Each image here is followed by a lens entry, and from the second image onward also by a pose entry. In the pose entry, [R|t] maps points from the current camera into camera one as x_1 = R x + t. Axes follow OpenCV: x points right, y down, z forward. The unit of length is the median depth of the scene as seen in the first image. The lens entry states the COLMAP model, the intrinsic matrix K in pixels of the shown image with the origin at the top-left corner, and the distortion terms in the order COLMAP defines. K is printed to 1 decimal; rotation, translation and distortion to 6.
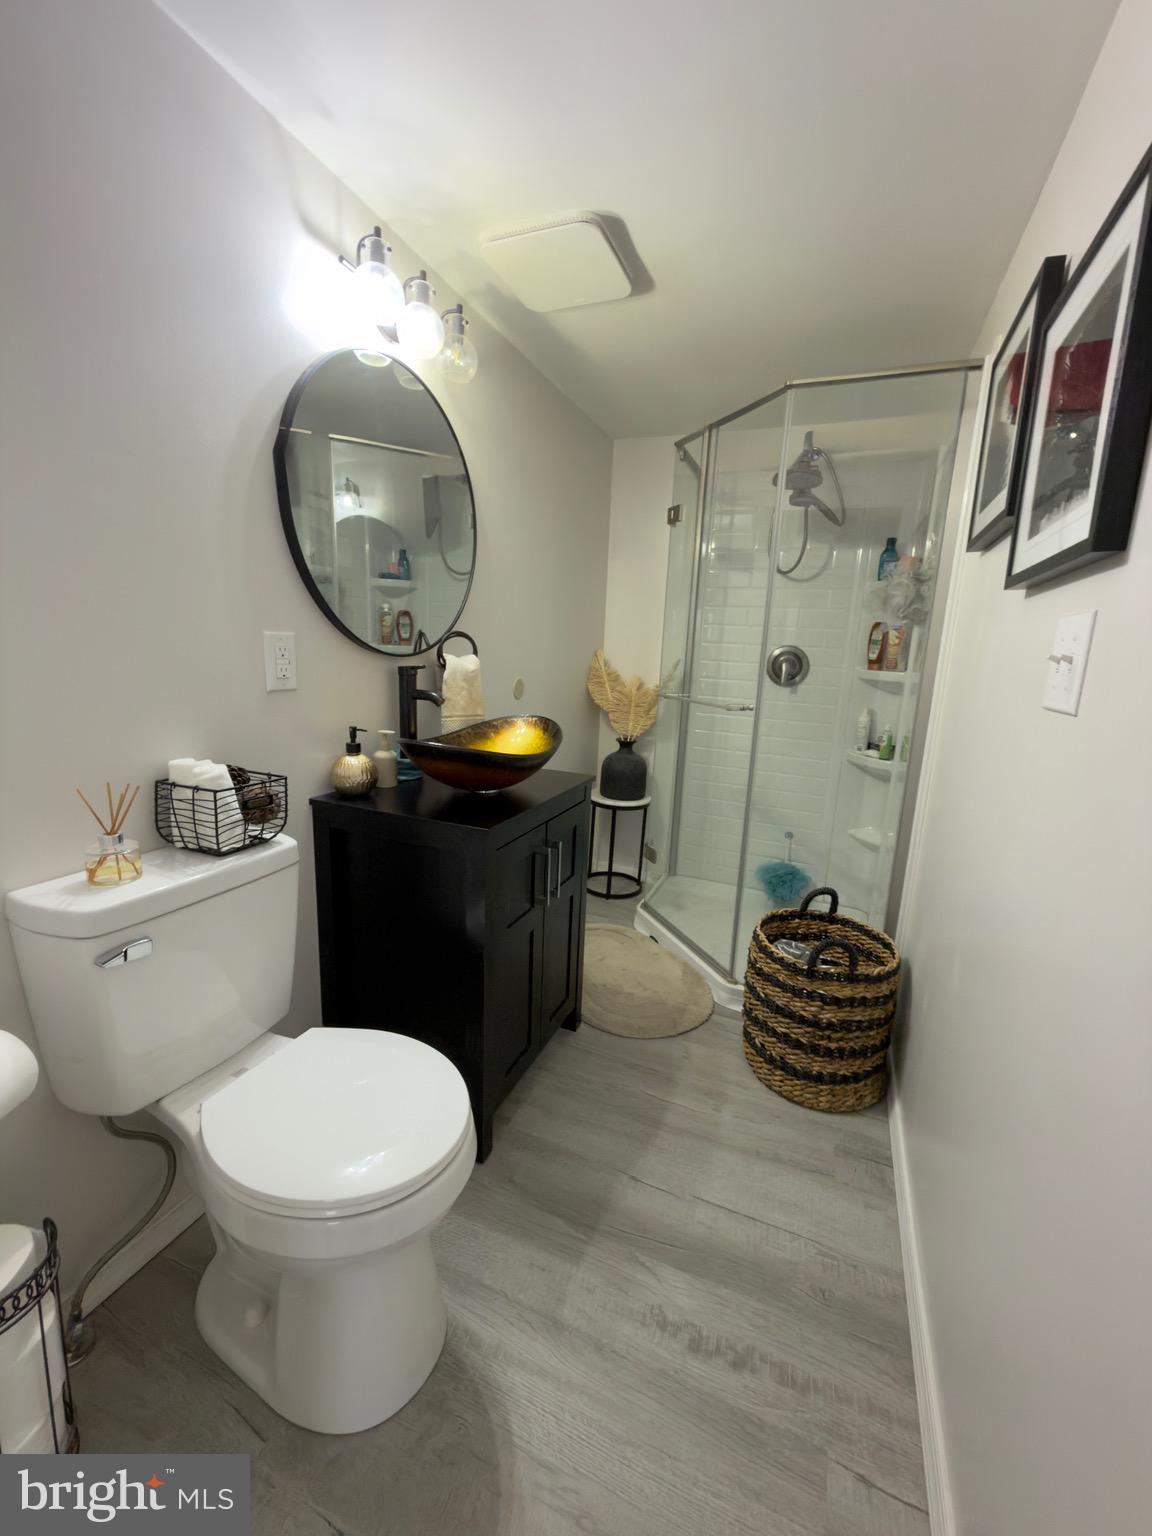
lens RADIAL K [[613.6, 0, 579.0], [0, 613.6, 768.5], [0, 0, 1]] dist [-0.000042, -0.000305]
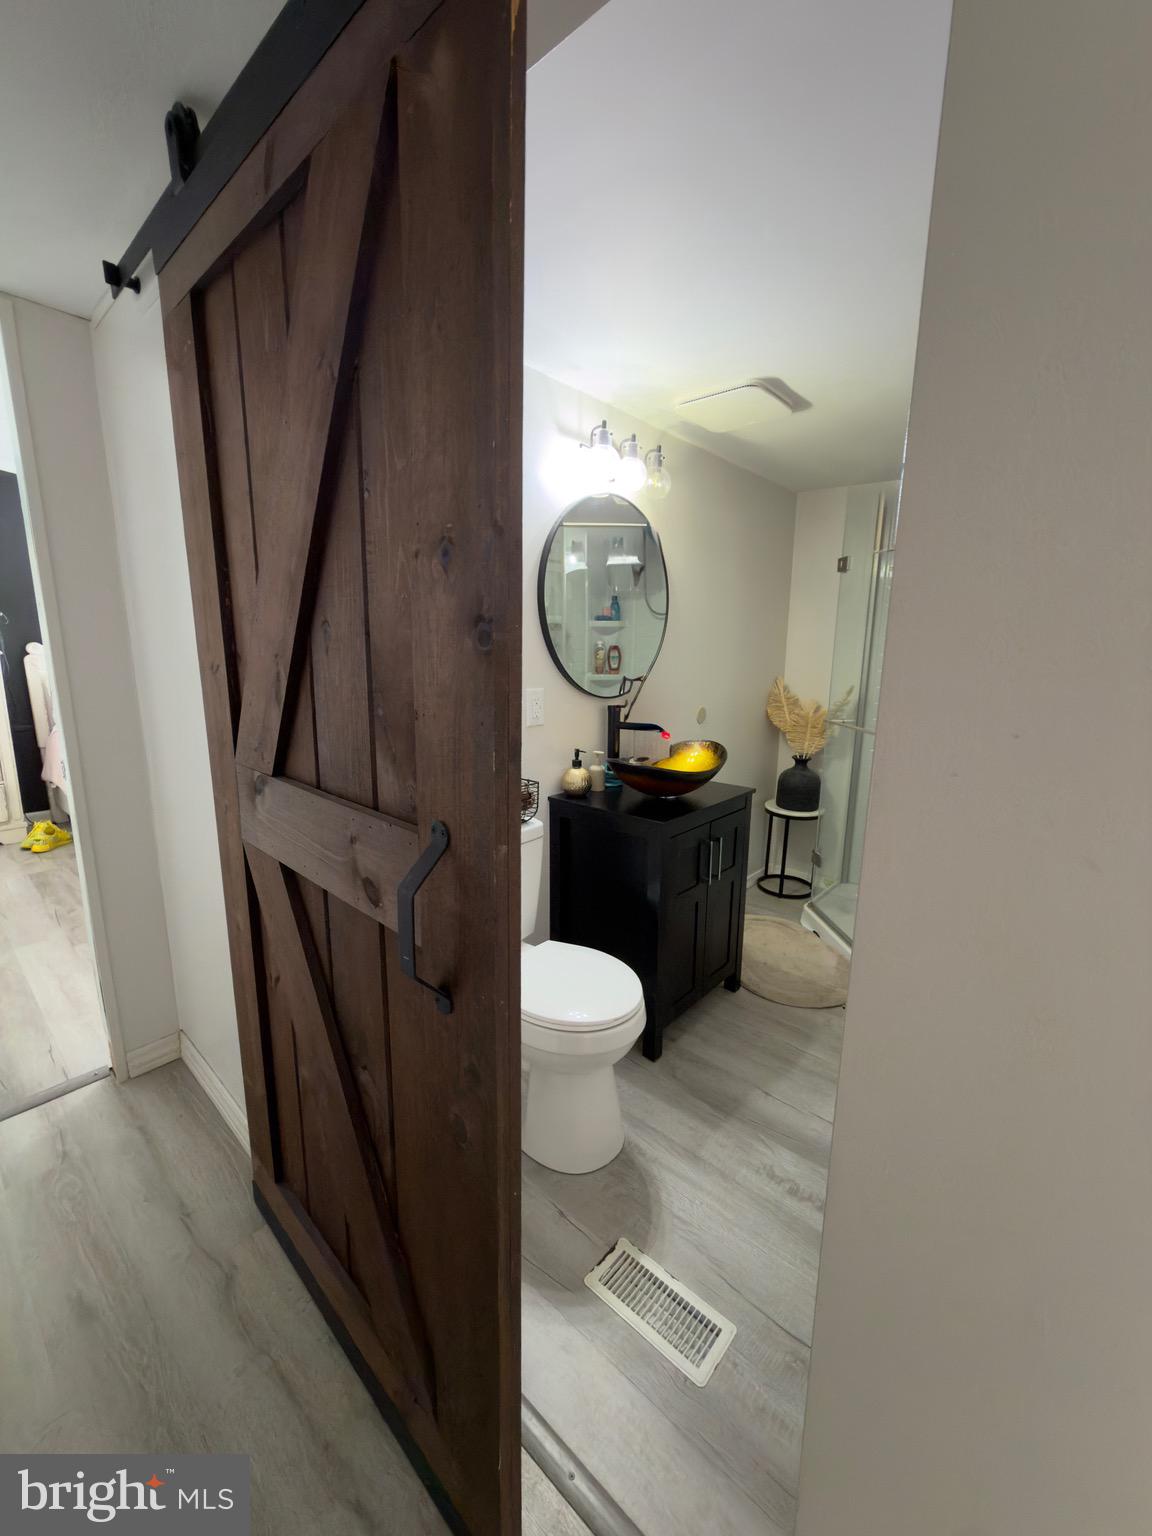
lens RADIAL K [[613.6, 0, 575.6], [0, 613.6, 770.5], [0, 0, 1]] dist [-0.000042, -0.000305]
pose [[0.944162, 0.029853, -0.328126, 0.103618], [-0.032713, 0.999460, -0.003198, -0.010810], [0.327853, 0.013754, 0.944629, -0.360165]]
